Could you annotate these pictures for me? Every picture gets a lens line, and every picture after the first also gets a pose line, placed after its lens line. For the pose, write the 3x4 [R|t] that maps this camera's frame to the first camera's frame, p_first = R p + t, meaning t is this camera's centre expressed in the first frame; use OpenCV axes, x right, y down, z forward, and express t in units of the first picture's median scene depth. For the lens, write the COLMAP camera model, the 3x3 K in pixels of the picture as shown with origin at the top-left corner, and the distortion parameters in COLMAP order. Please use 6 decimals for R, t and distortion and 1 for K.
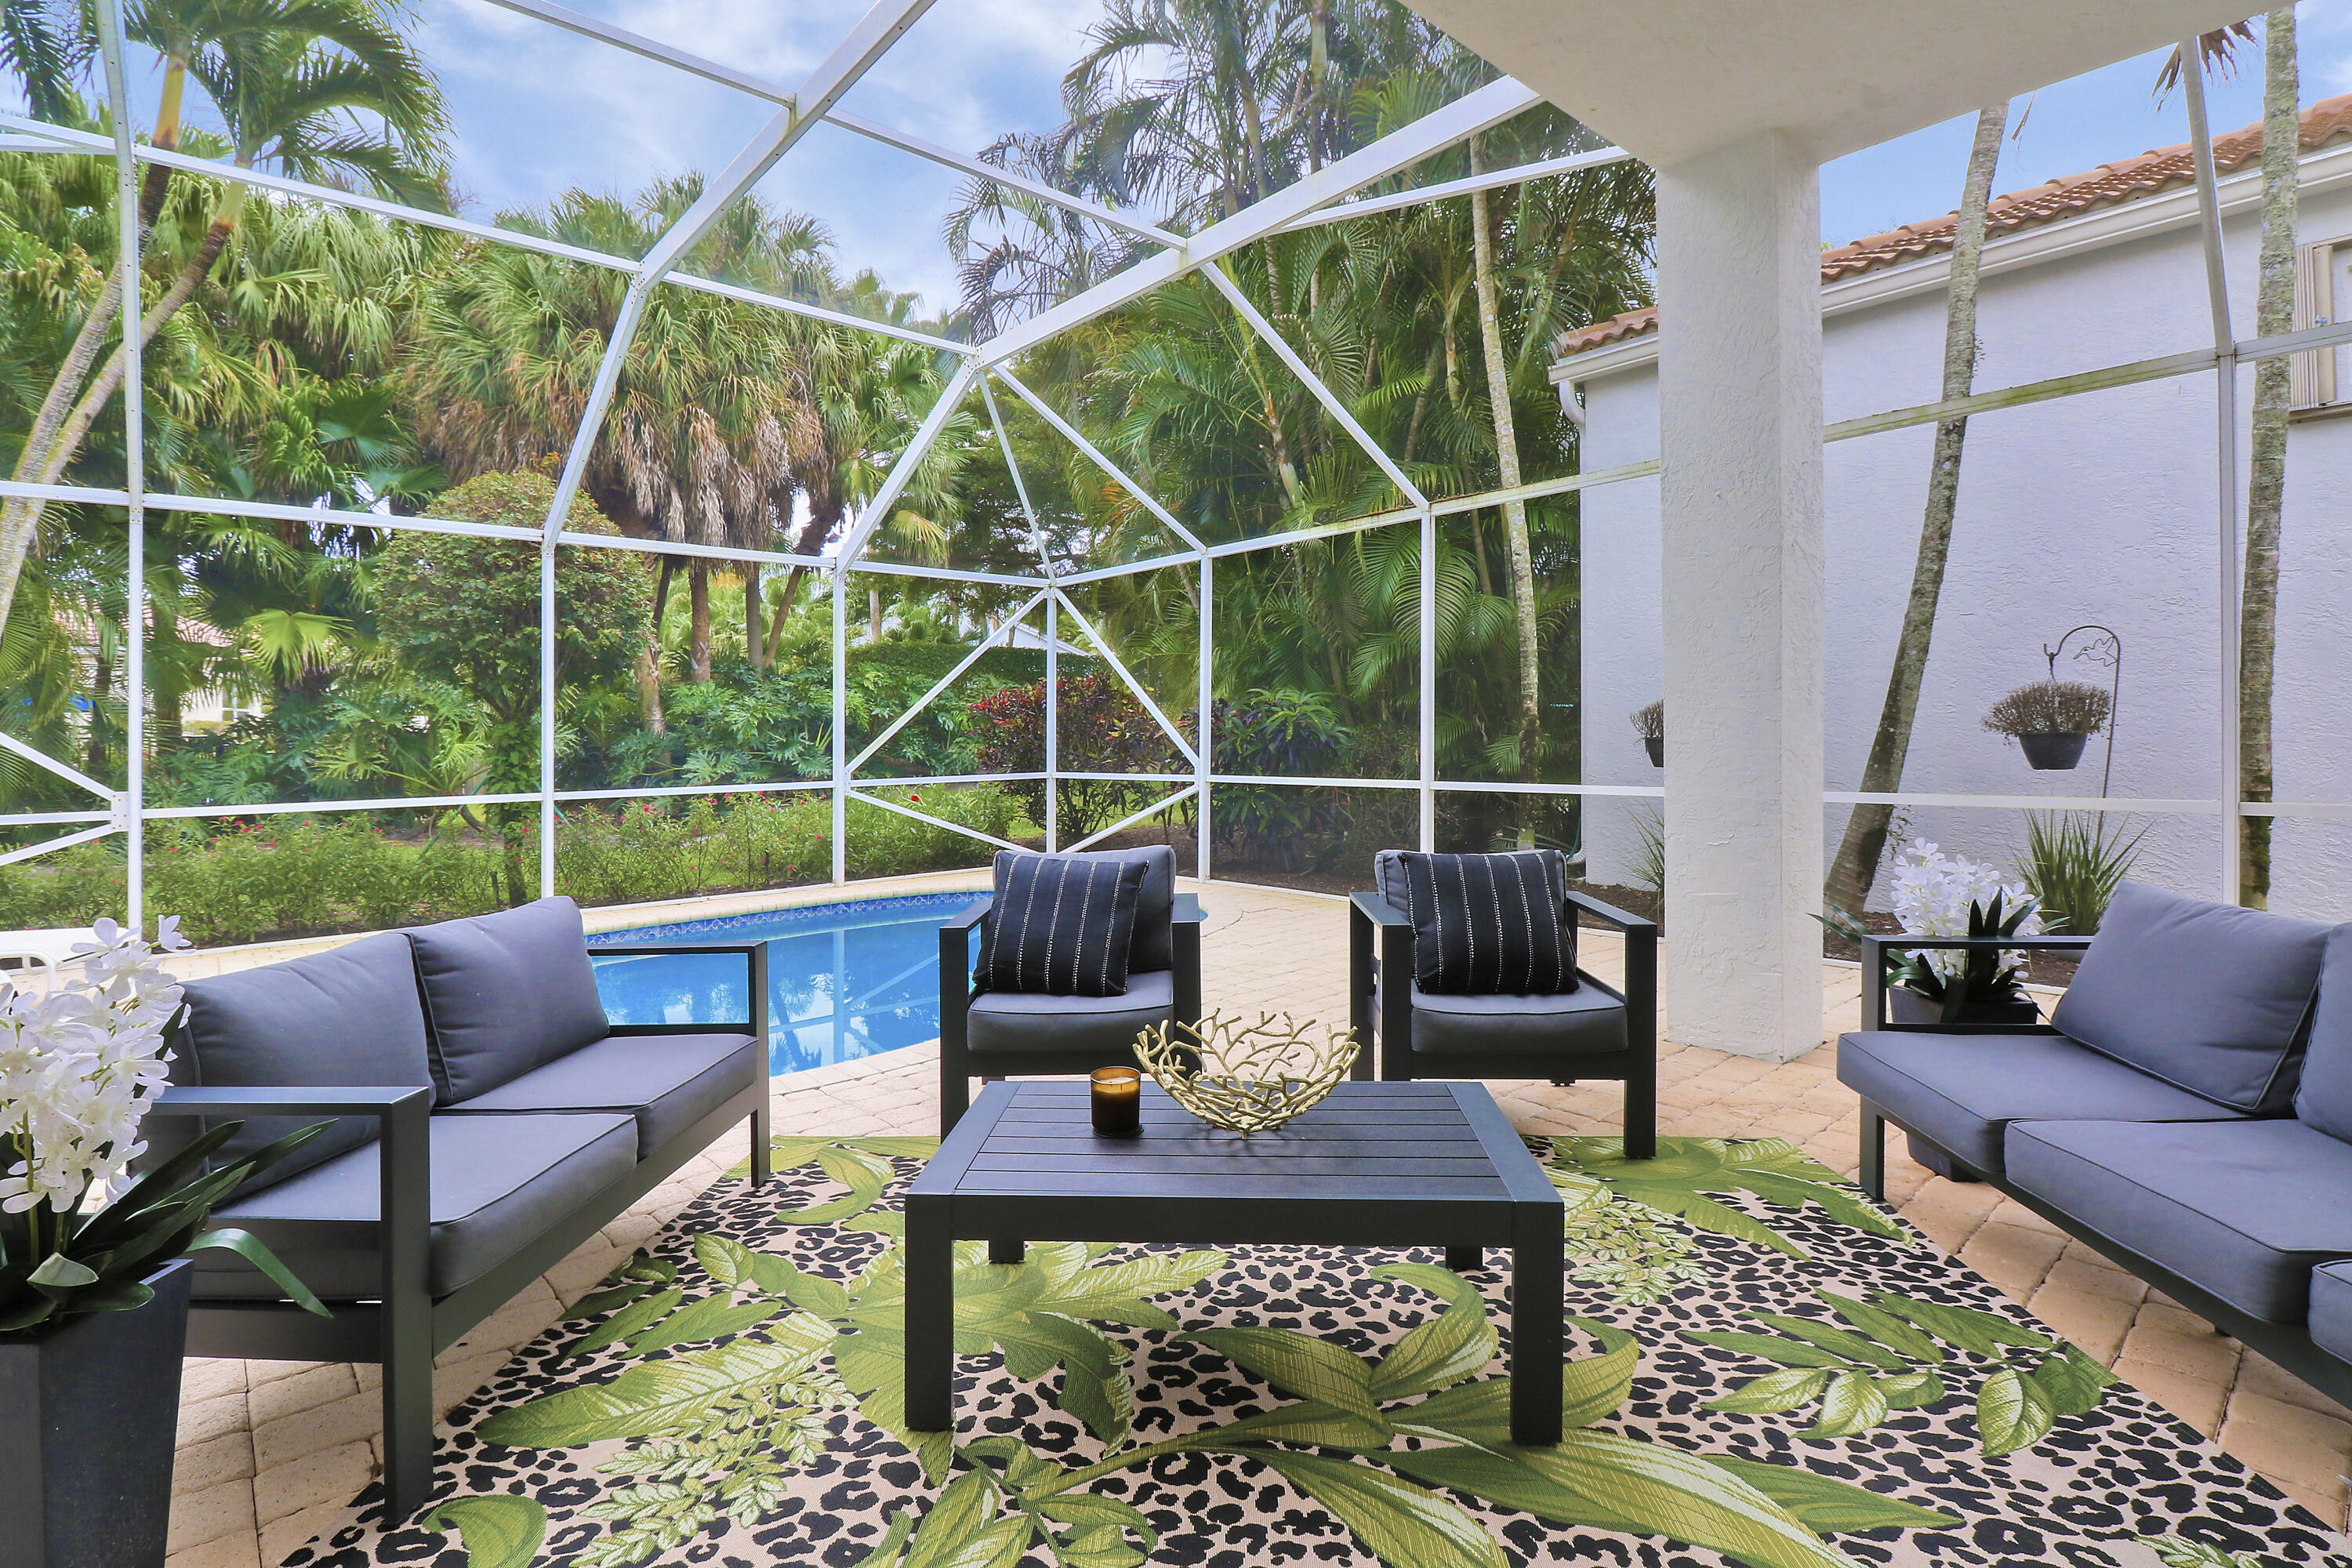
lens RADIAL K [[1119.5, 0, 1140.1], [0, 1119.5, 700.2], [0, 0, 1]] dist [-0.000116, -0.000017]
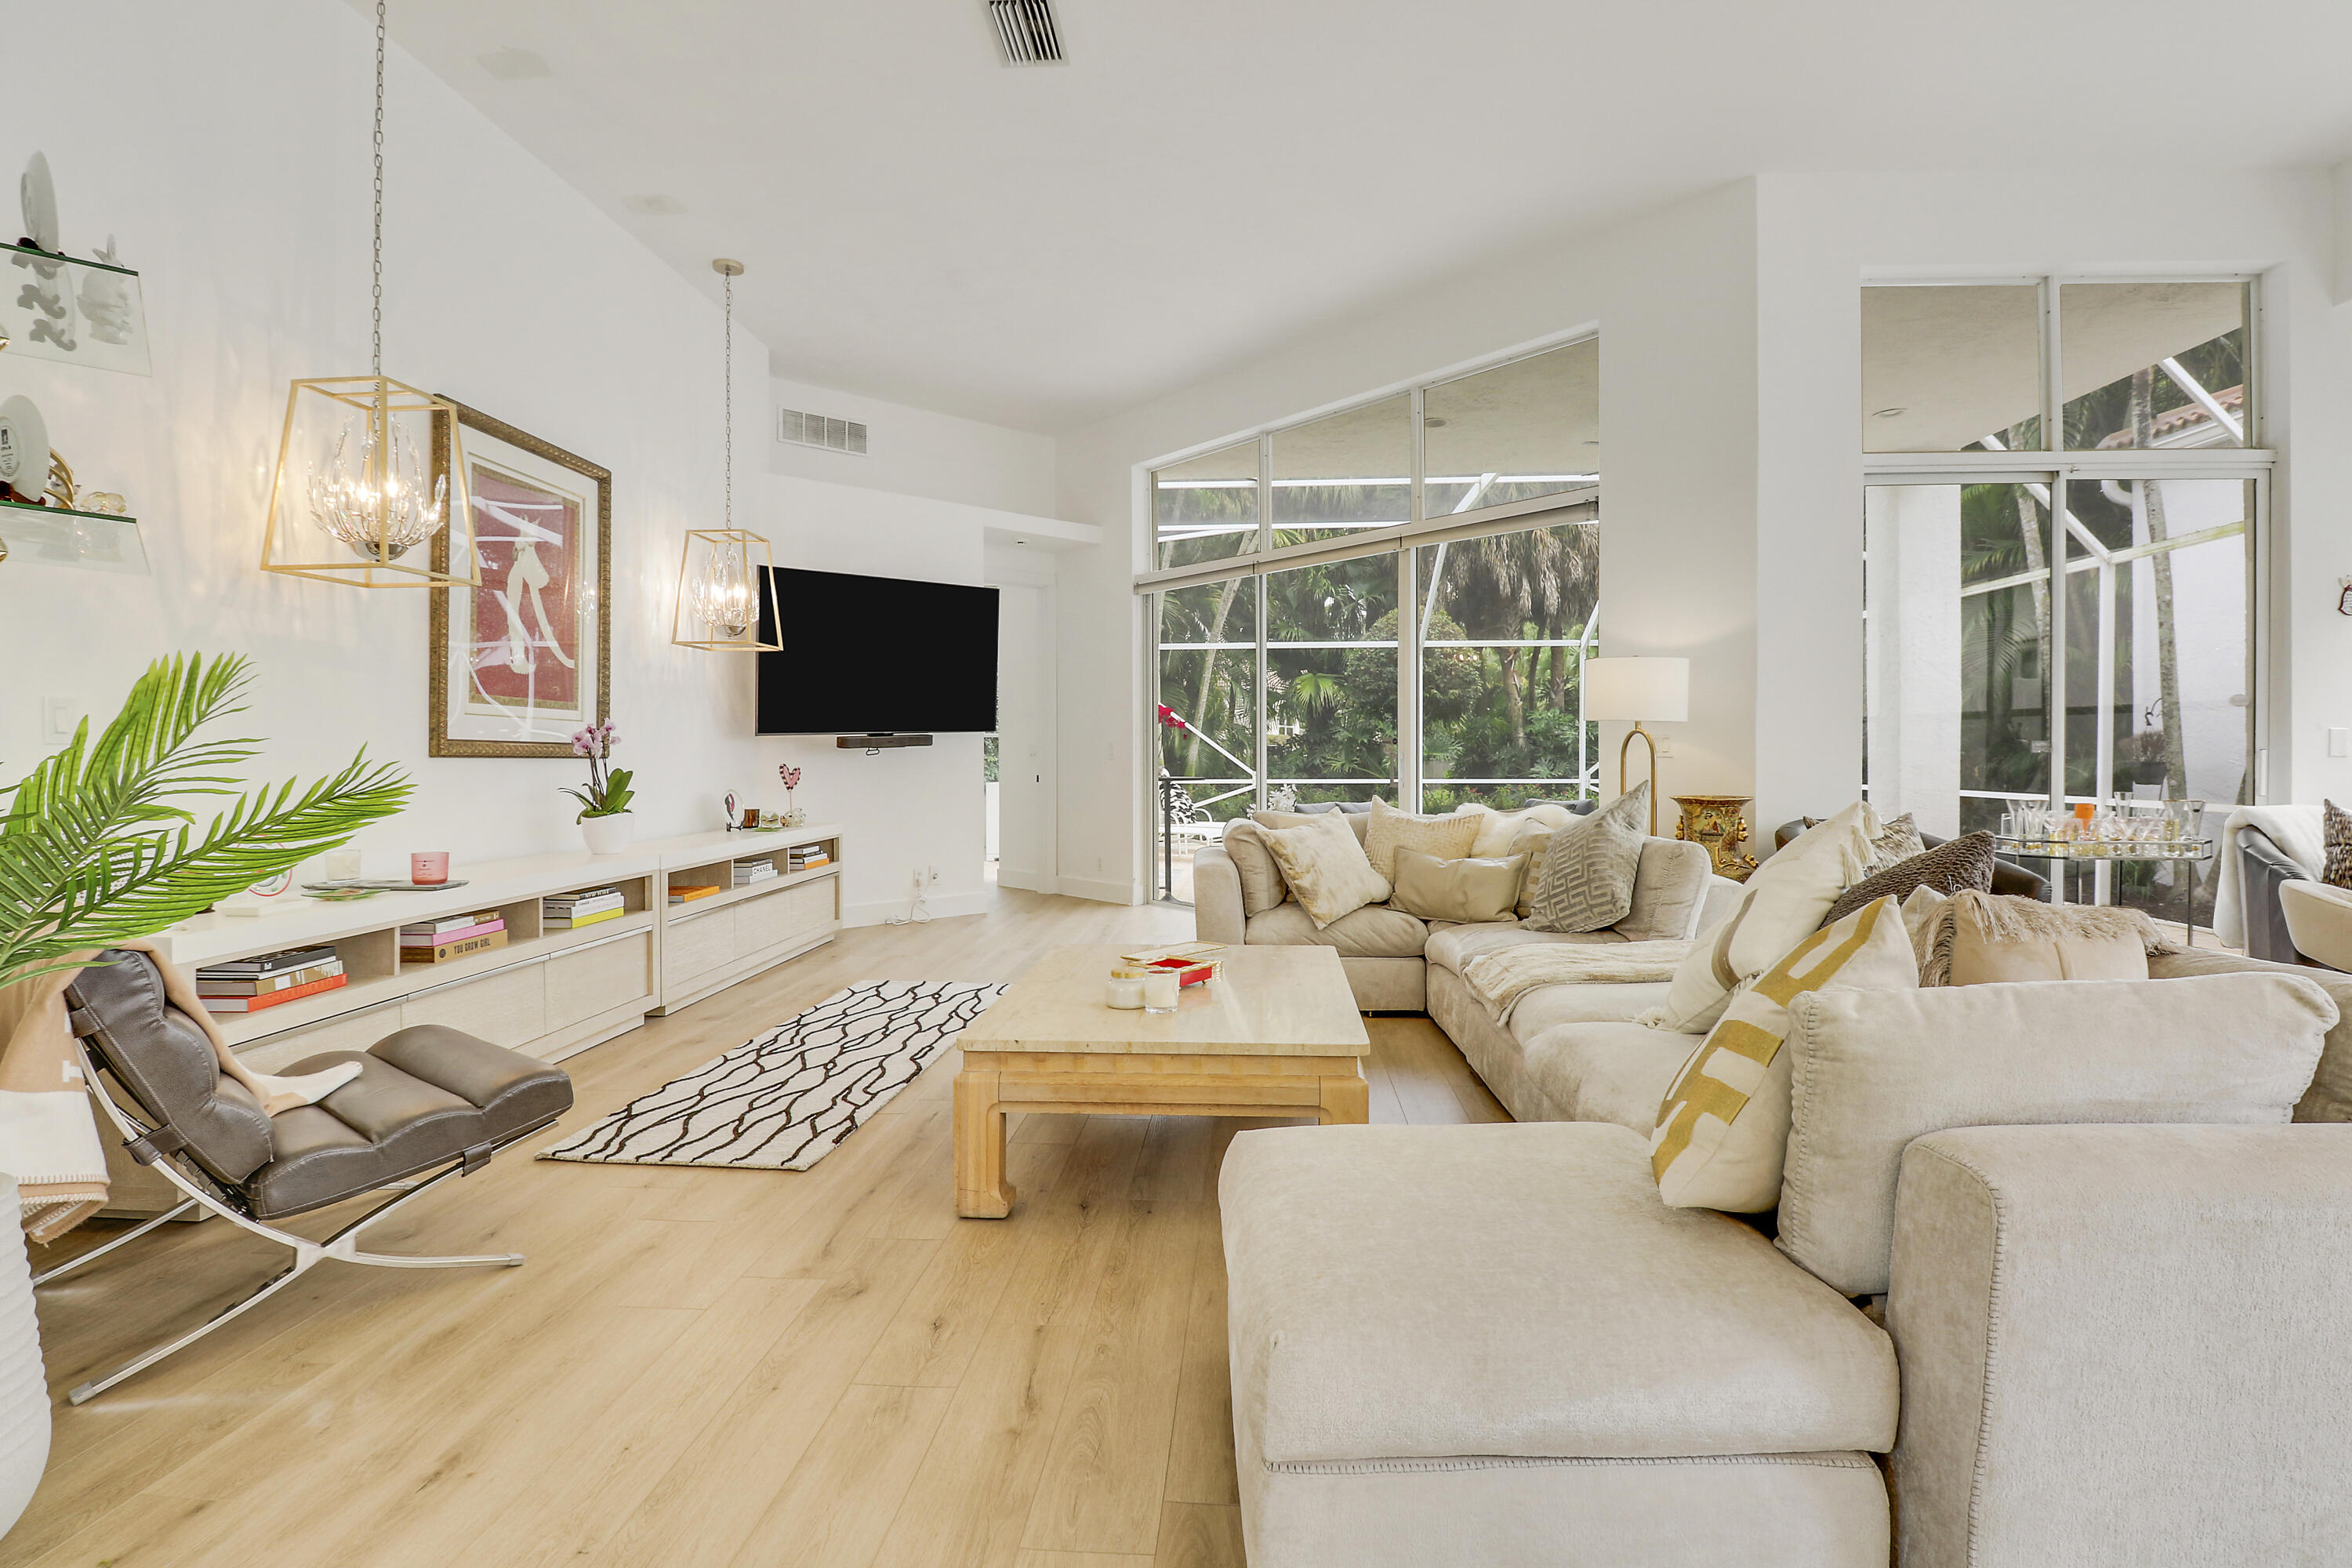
lens RADIAL K [[1102.2, 0, 1193.0], [0, 1102.2, 758.1], [0, 0, 1]] dist [0.005060, -0.013745]
pose [[0.724808, 0.012933, -0.688829, 0.455865], [0.015644, 0.999257, 0.035222, -0.021682], [0.688773, -0.036306, 0.724068, -0.594715]]
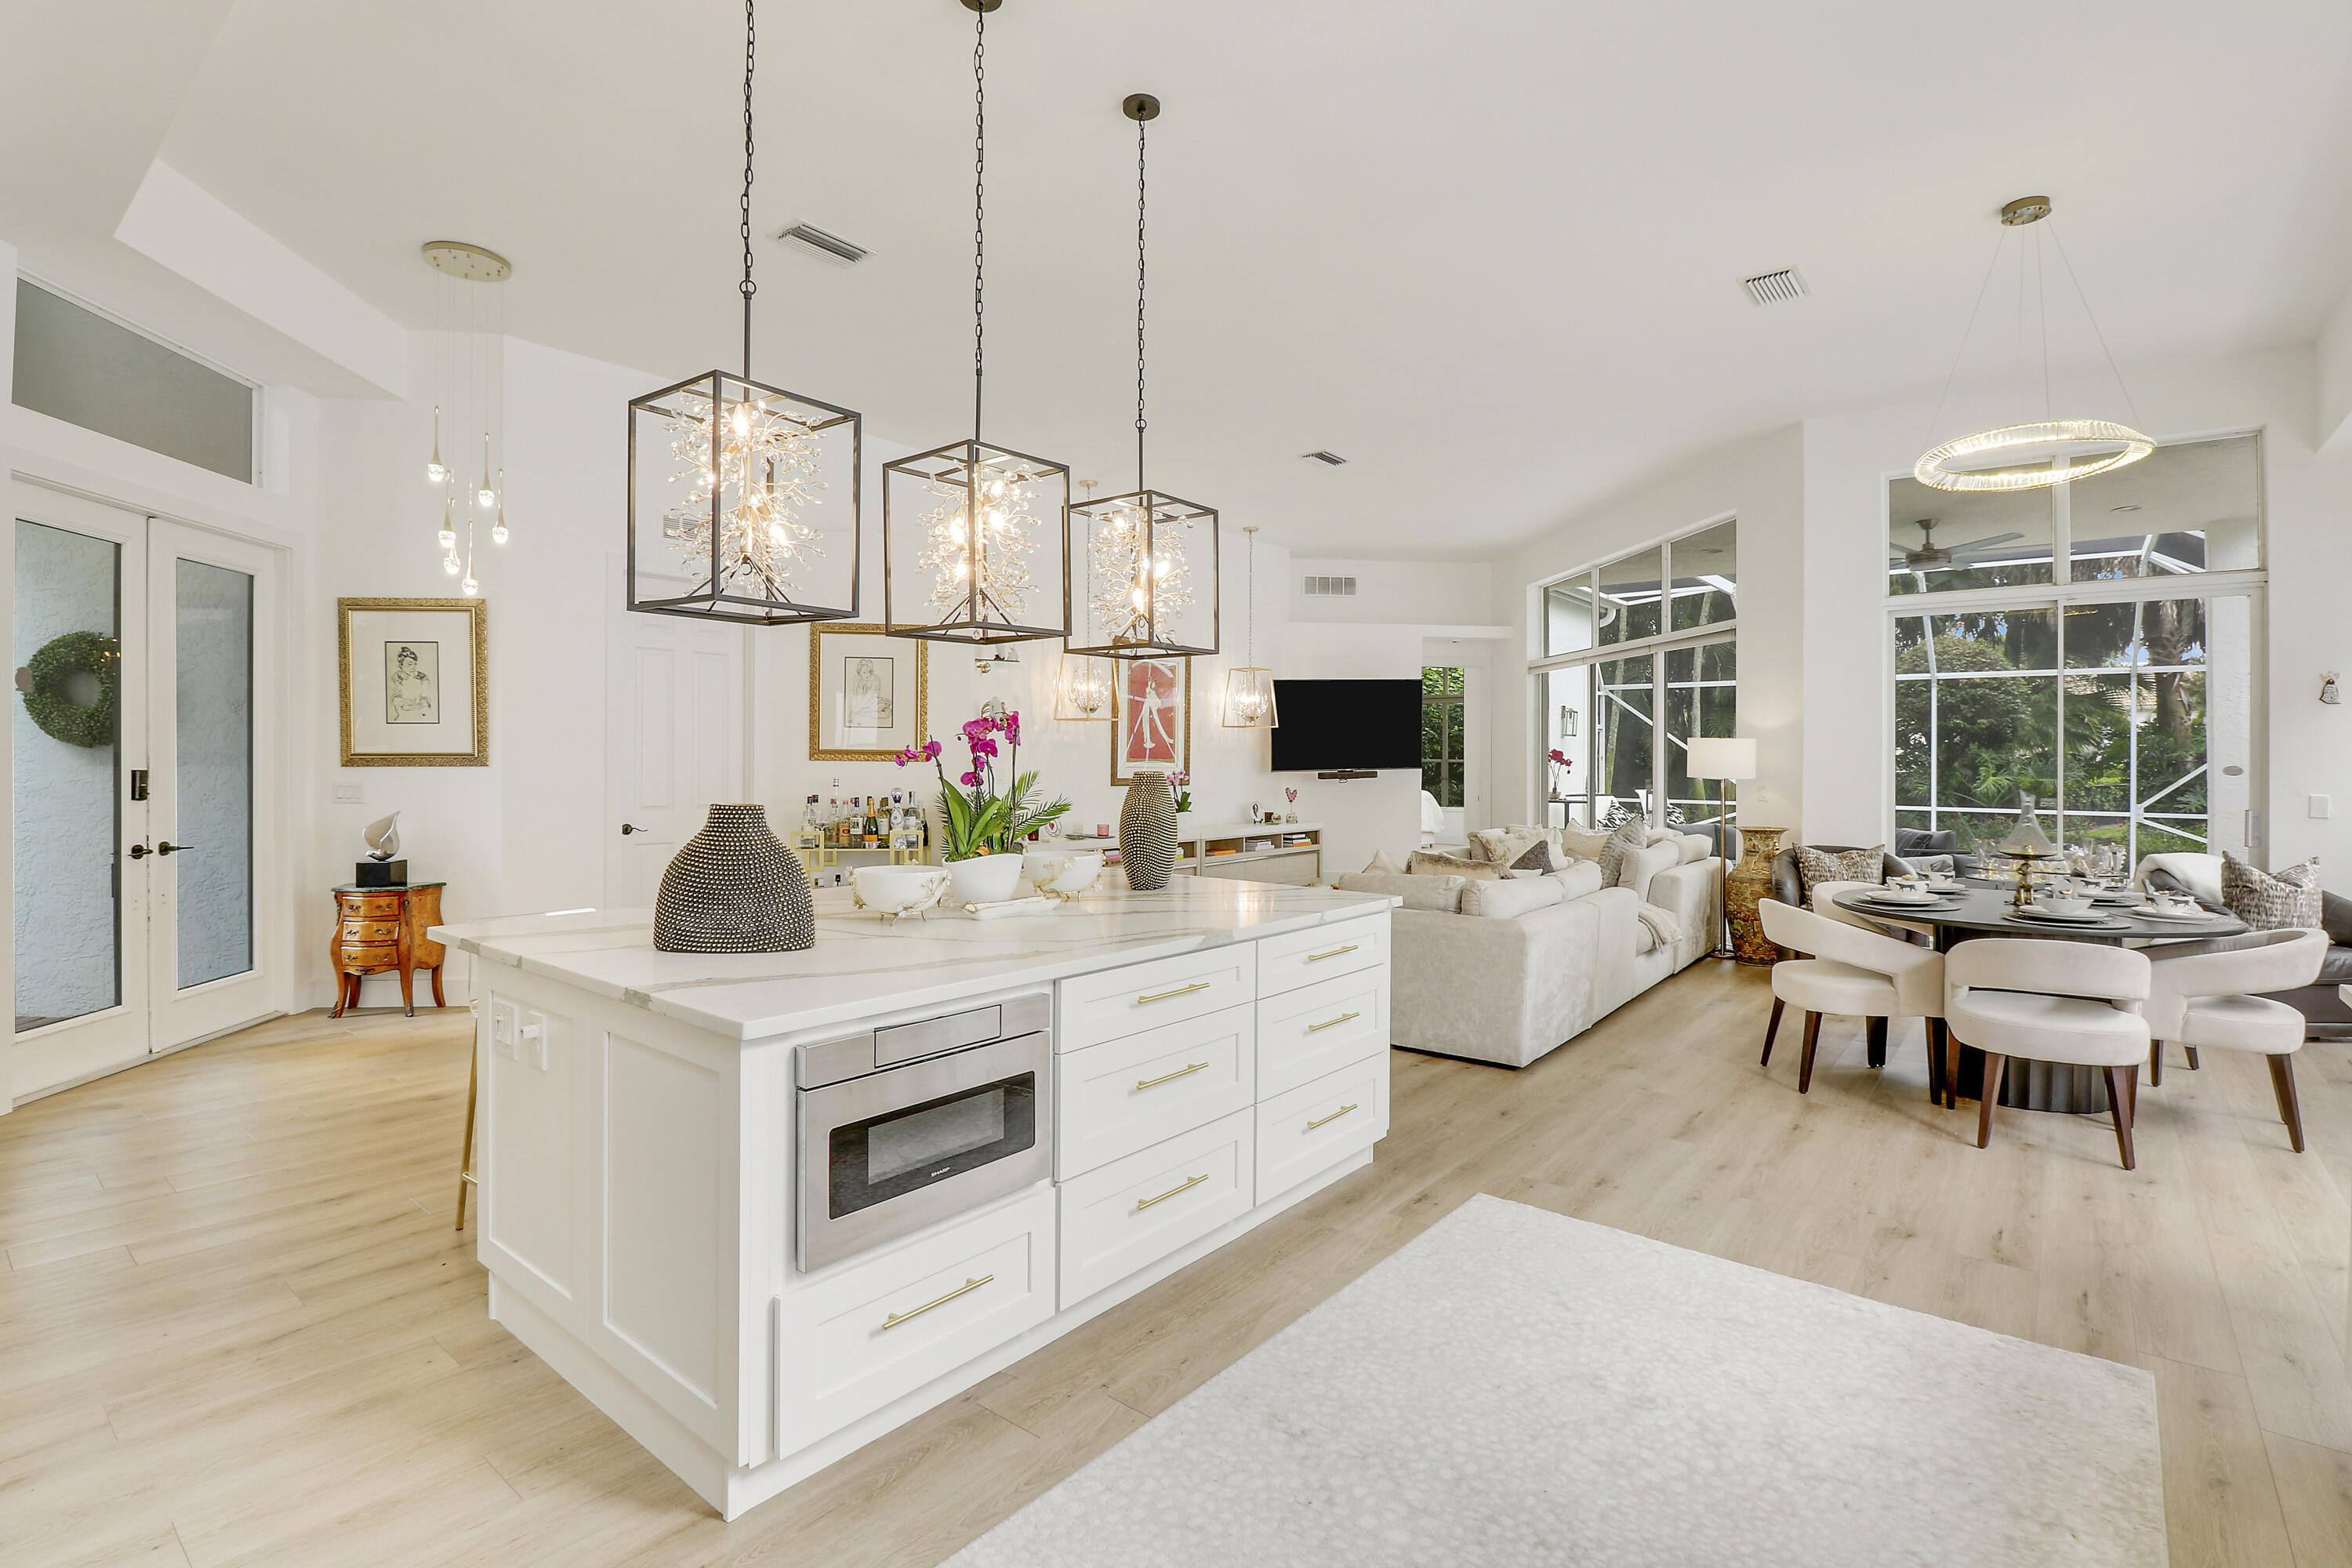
lens RADIAL K [[1097.0, 0, 1204.9], [0, 1097.0, 755.7], [0, 0, 1]] dist [-0.001595, -0.000332]
pose [[0.205491, 0.012907, -0.978574, 1.069886], [0.019922, 0.999651, 0.017368, -0.062617], [0.978456, -0.023064, 0.205162, -0.617081]]
